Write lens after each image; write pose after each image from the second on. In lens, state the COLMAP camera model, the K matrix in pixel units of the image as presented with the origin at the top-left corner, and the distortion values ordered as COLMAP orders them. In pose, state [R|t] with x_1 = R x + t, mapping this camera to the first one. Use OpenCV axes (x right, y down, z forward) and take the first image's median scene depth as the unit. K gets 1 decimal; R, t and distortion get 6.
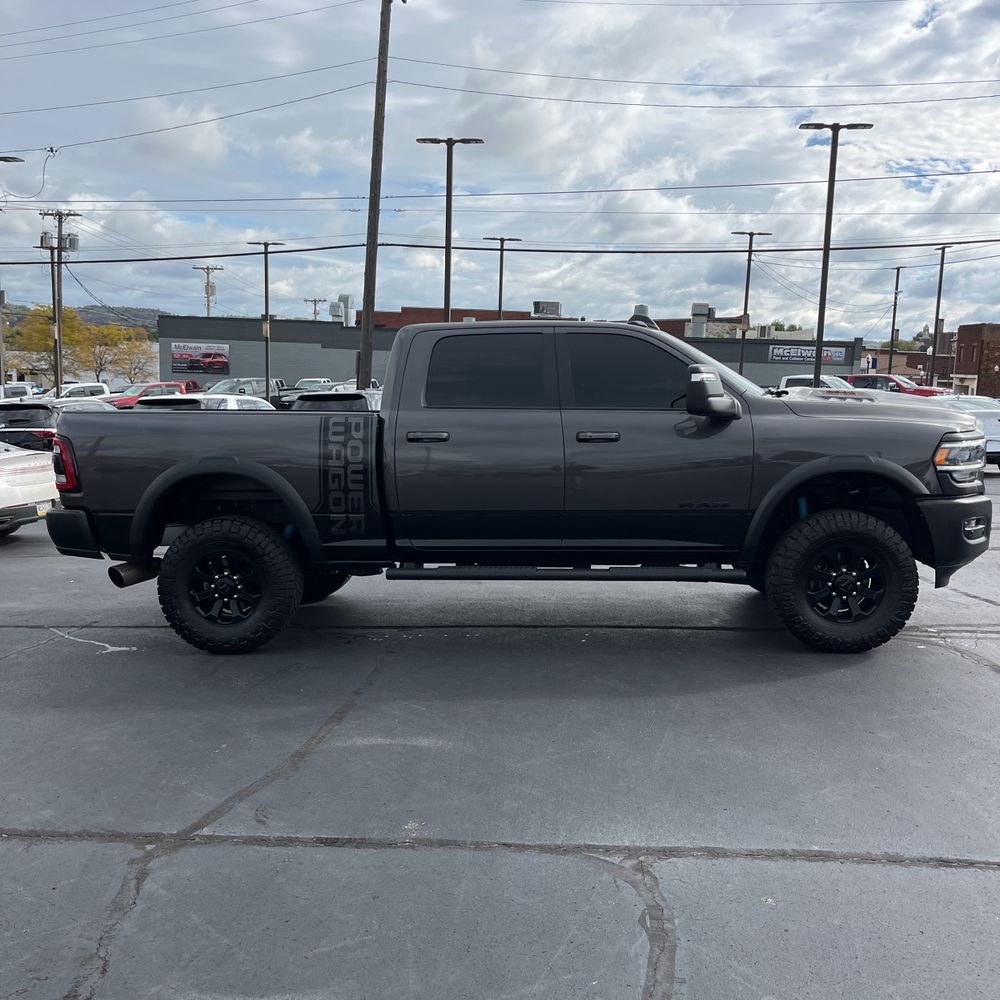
lens RADIAL K [[1013.6, 0, 484.4], [0, 1013.6, 478.0], [0, 0, 1]] dist [0.010473, 0.000000]
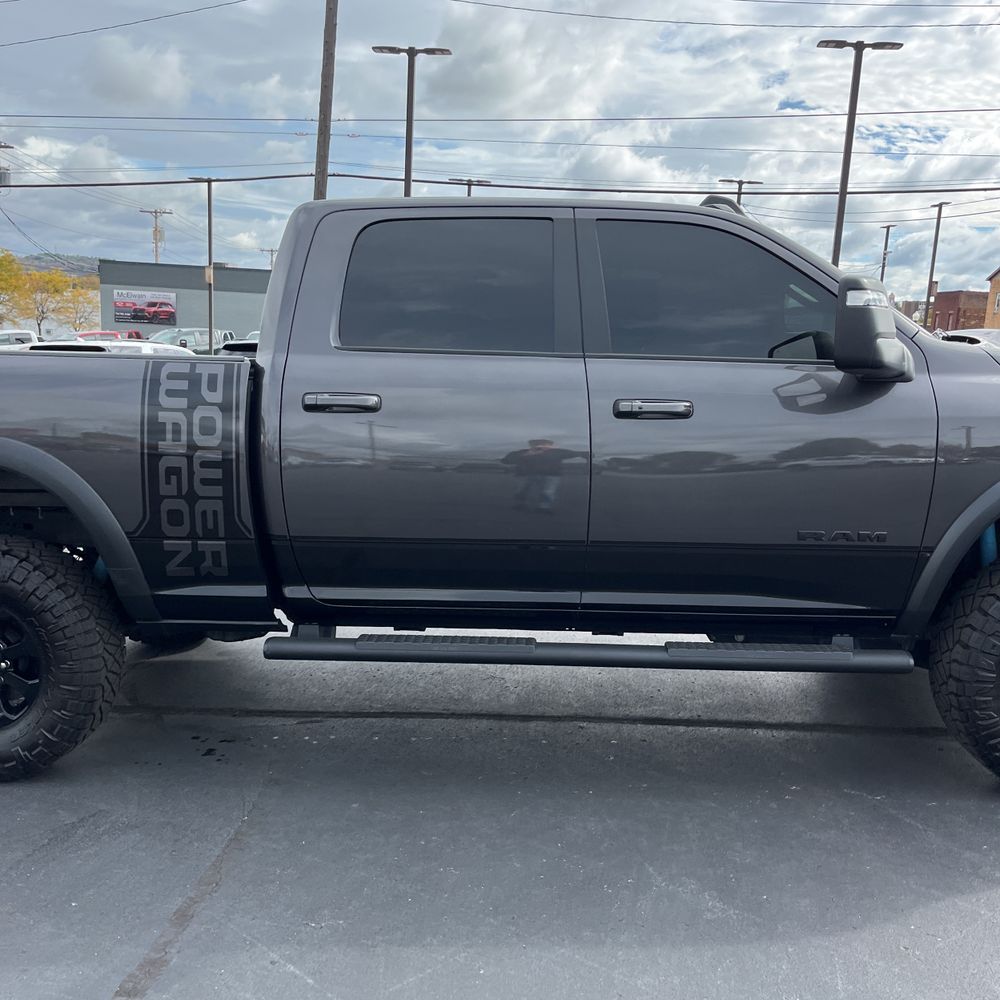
lens RADIAL K [[1013.6, 0, 507.7], [0, 1013.6, 494.7], [0, 0, 1]] dist [0.010473, 0.000000]
pose [[0.998152, 0.013453, 0.059266, 0.001855], [-0.016667, 0.998398, 0.054074, -0.019470], [-0.058443, -0.054962, 0.996777, 0.392452]]
